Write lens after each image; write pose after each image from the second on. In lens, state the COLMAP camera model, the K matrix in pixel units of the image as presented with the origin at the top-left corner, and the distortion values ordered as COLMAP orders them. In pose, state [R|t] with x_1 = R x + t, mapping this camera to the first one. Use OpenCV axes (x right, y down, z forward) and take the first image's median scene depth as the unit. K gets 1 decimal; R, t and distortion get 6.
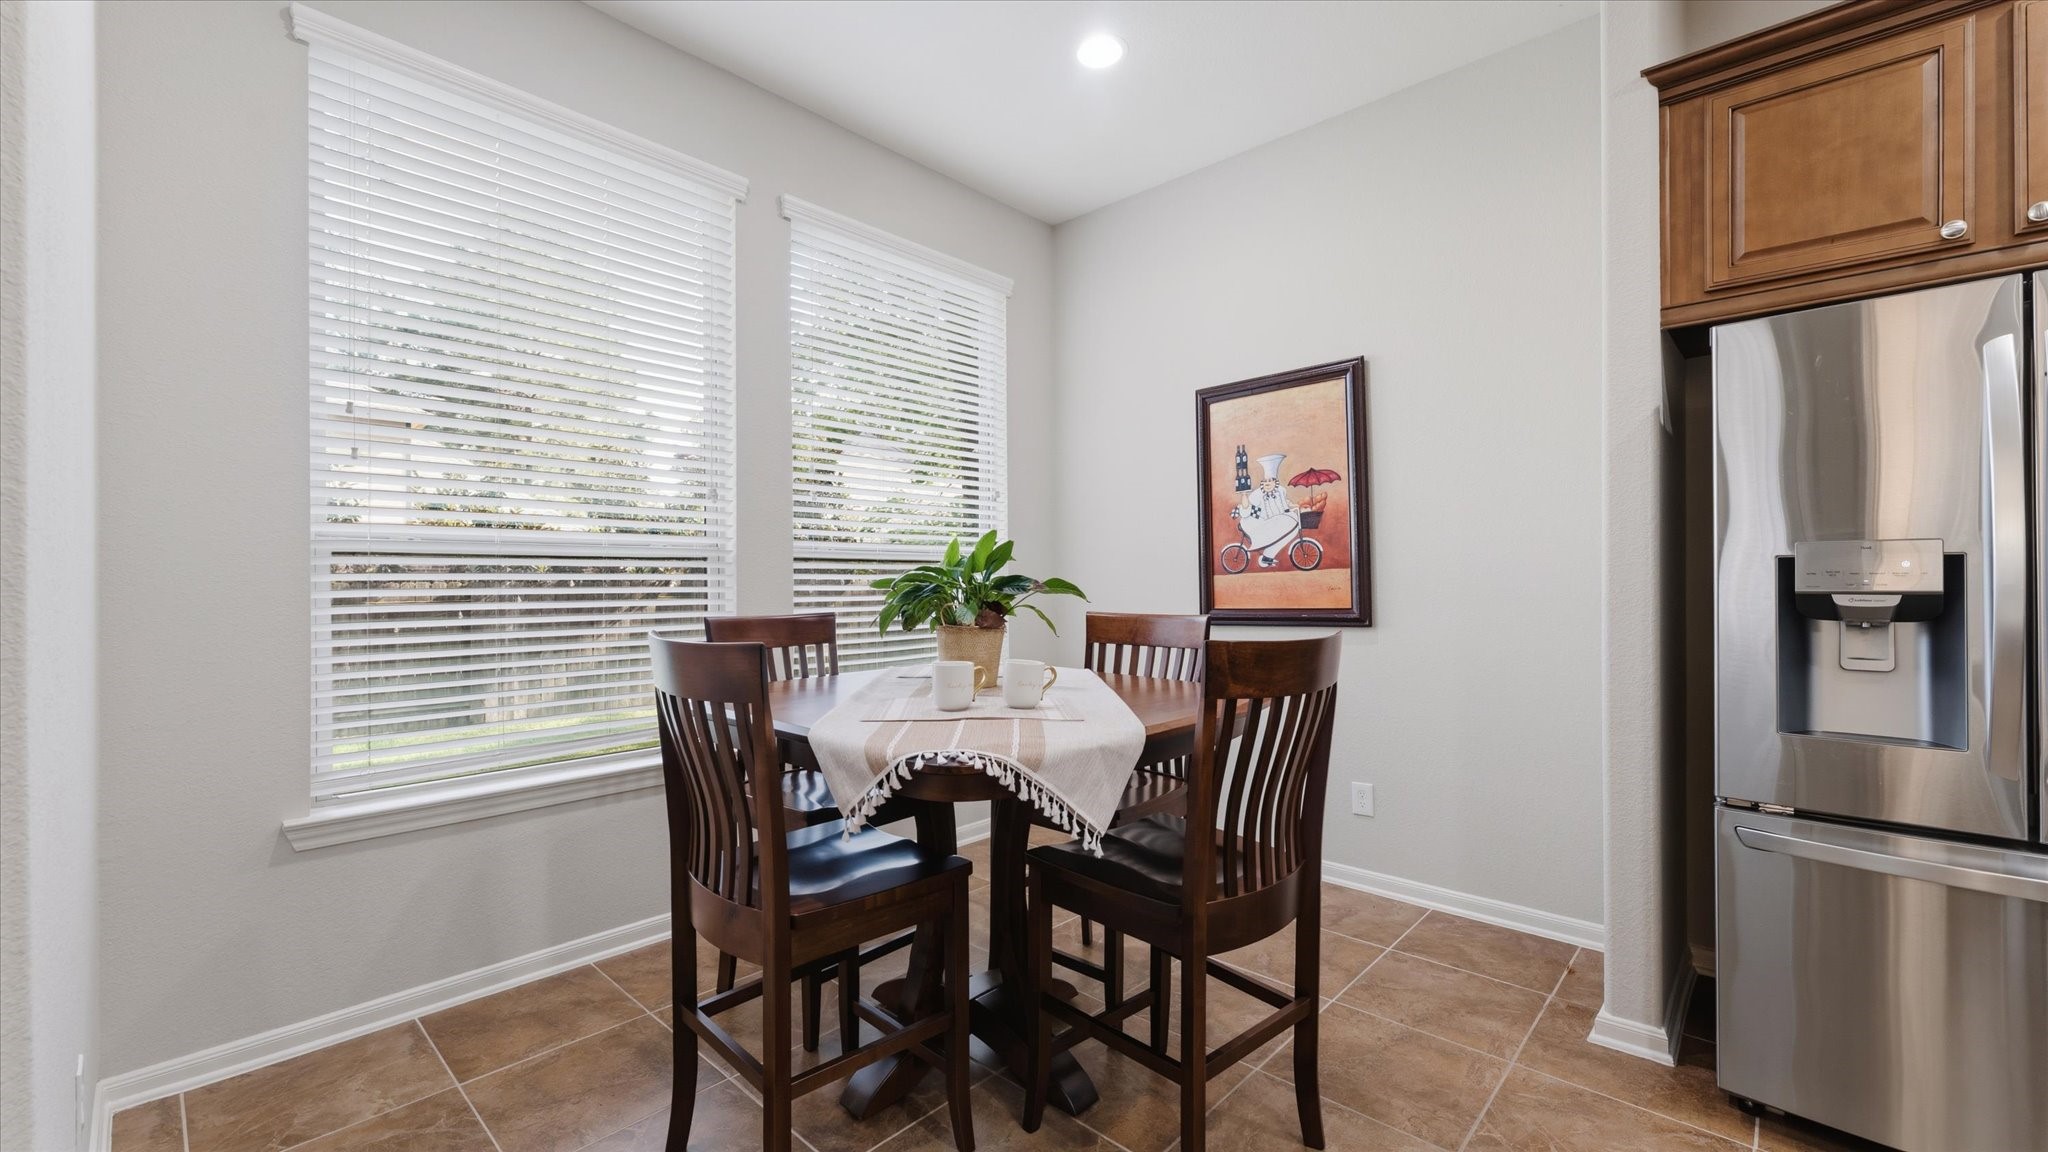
lens RADIAL K [[838.7, 0, 1024.0], [0, 838.7, 576.0], [0, 0, 1]] dist [-0.000166, -0.000323]
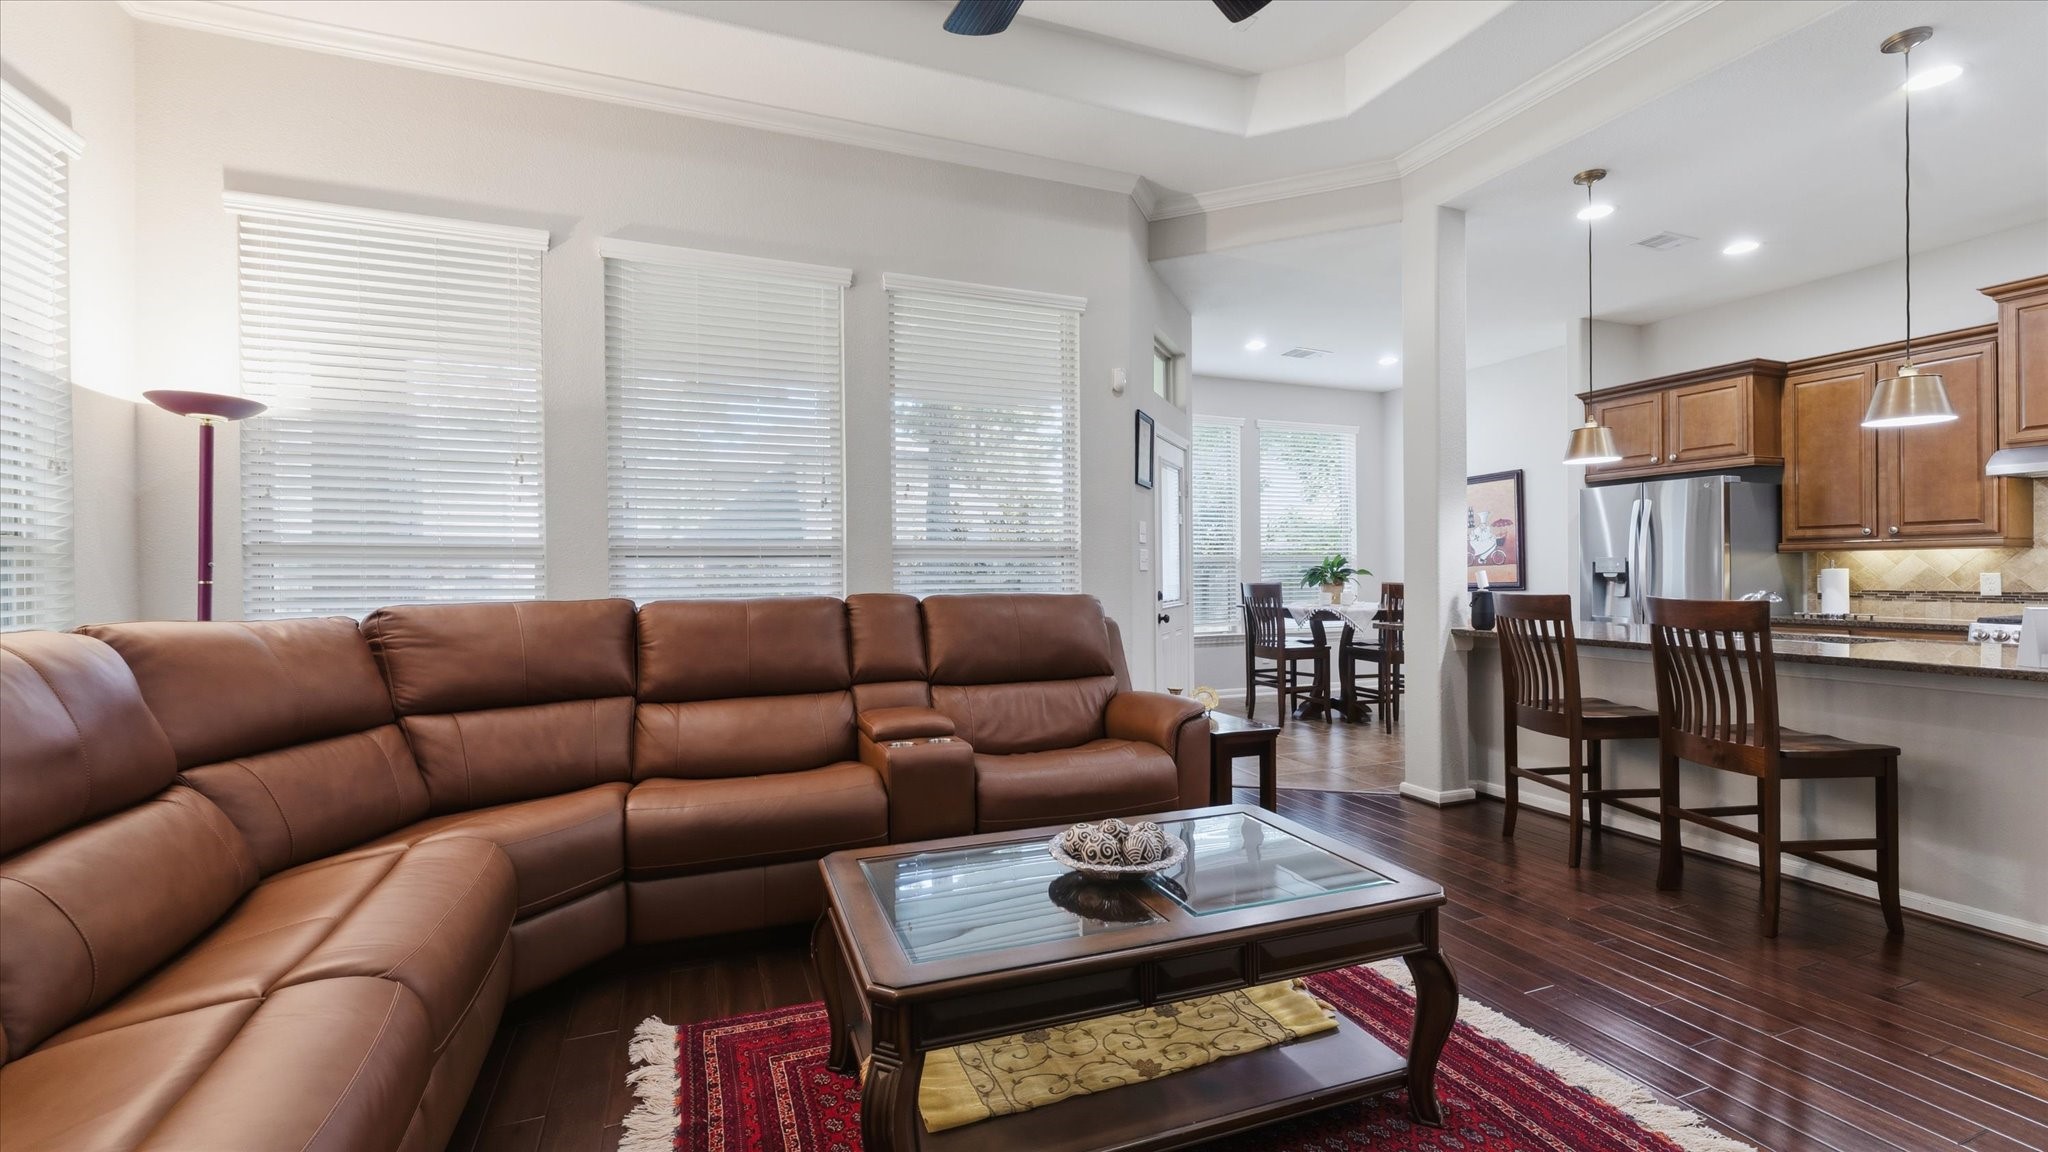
lens RADIAL K [[838.7, 0, 1024.0], [0, 838.7, 576.0], [0, 0, 1]] dist [-0.000166, -0.000323]
pose [[0.902799, 0.000149, -0.430063, 0.243091], [0.004509, 0.999942, 0.009812, -0.008315], [0.430039, -0.010797, 0.902746, -2.310534]]
